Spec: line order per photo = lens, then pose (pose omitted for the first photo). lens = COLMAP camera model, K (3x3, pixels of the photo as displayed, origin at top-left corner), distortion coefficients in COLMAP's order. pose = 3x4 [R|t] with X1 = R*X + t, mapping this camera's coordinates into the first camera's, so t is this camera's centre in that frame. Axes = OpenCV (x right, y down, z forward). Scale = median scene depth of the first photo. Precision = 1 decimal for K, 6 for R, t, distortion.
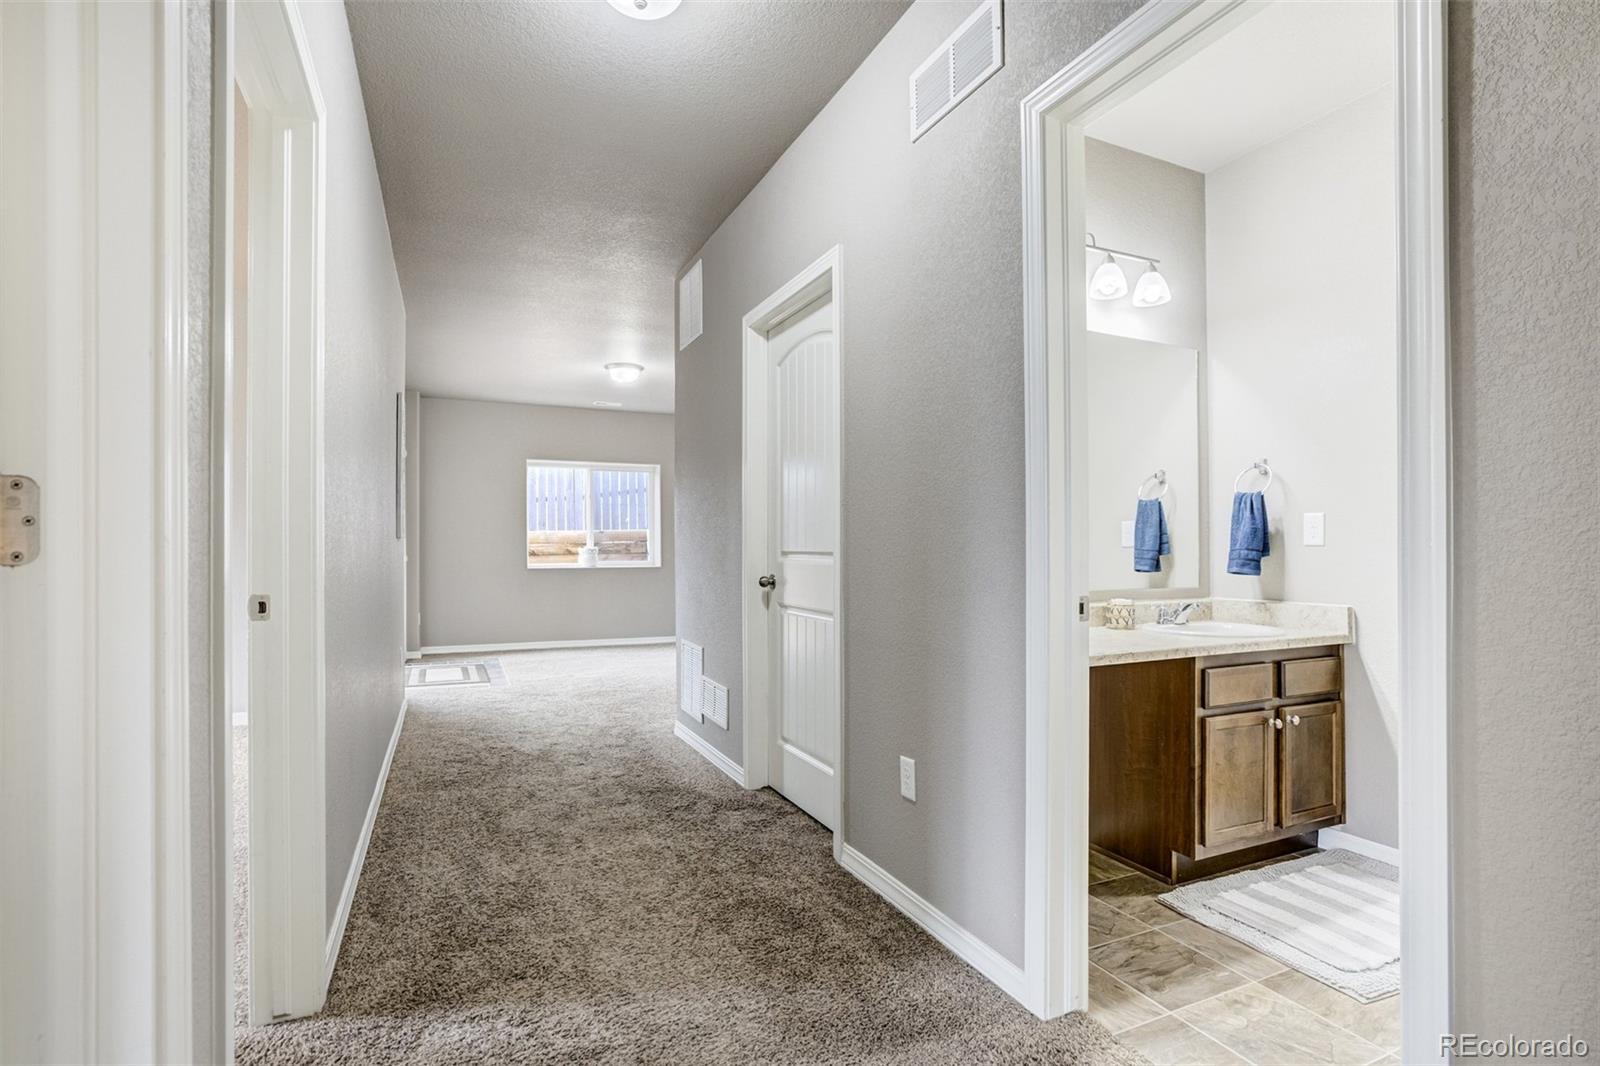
lens RADIAL K [[764.7, 0, 800.7], [0, 764.7, 554.0], [0, 0, 1]] dist [-0.042692, 0.000220]
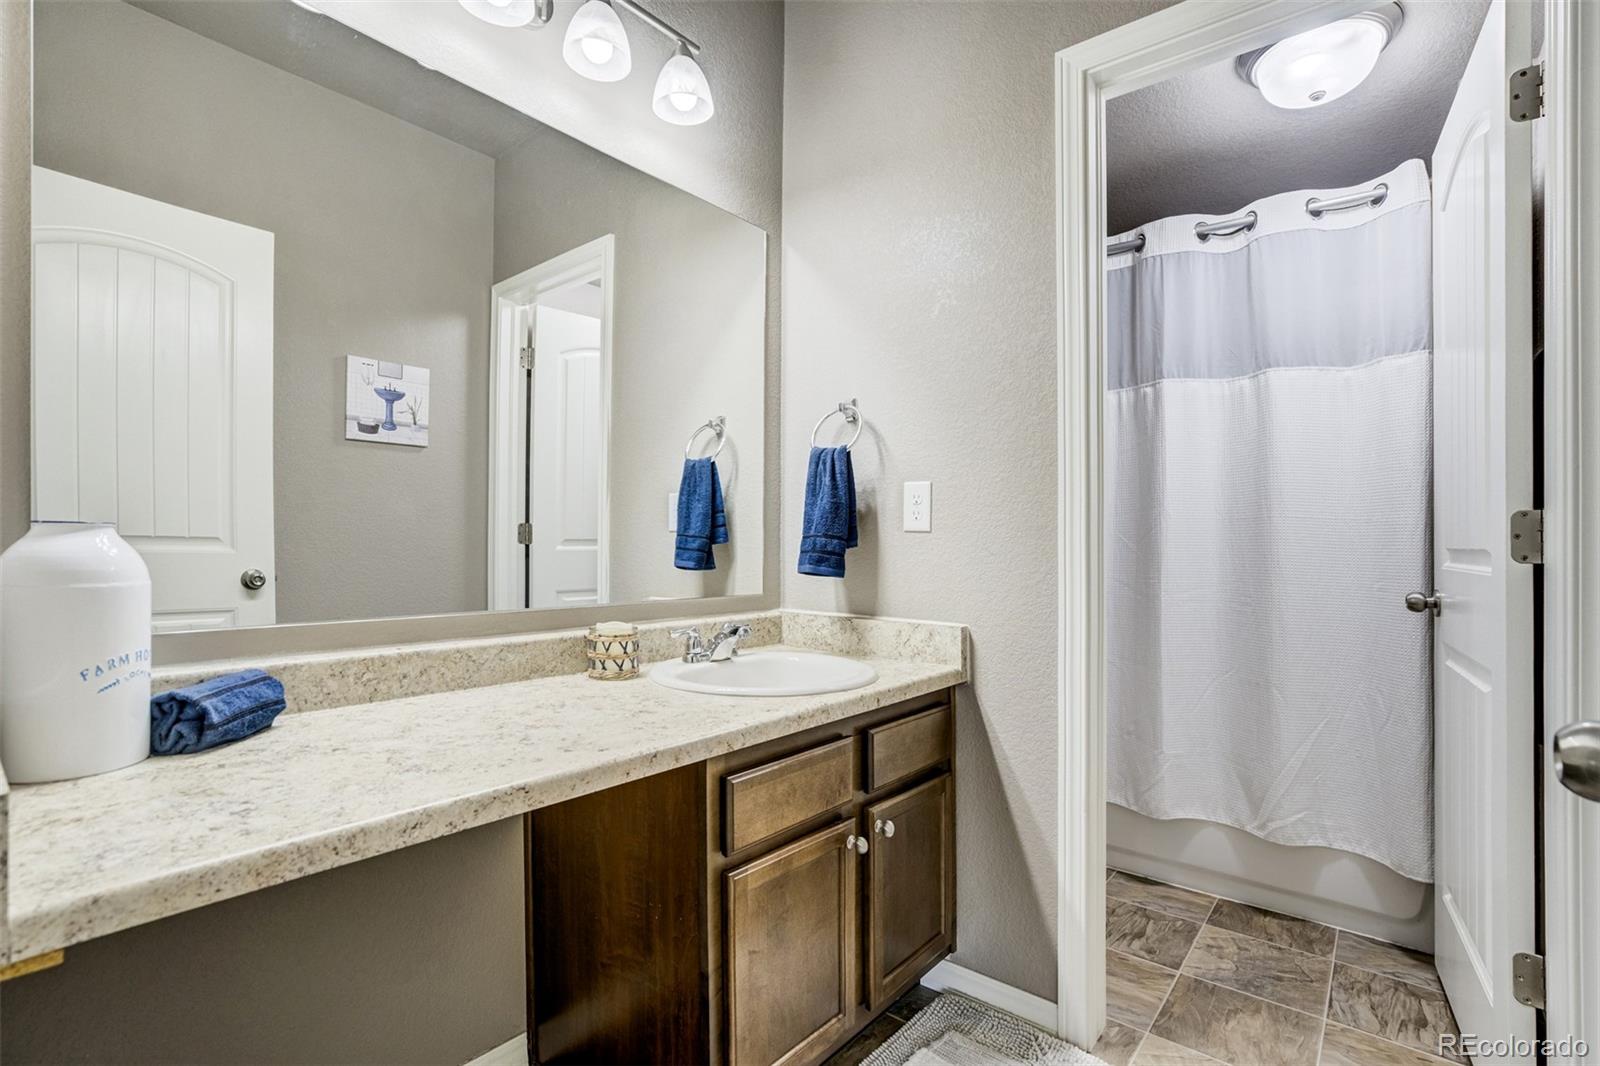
lens RADIAL K [[754.7, 0, 800.8], [0, 754.7, 538.8], [0, 0, 1]] dist [-0.026342, 0.000491]
pose [[0.898786, 0.013745, 0.438171, 0.304119], [-0.011863, 0.999905, -0.007033, 0.000729], [-0.438226, 0.001124, 0.898864, 0.450963]]
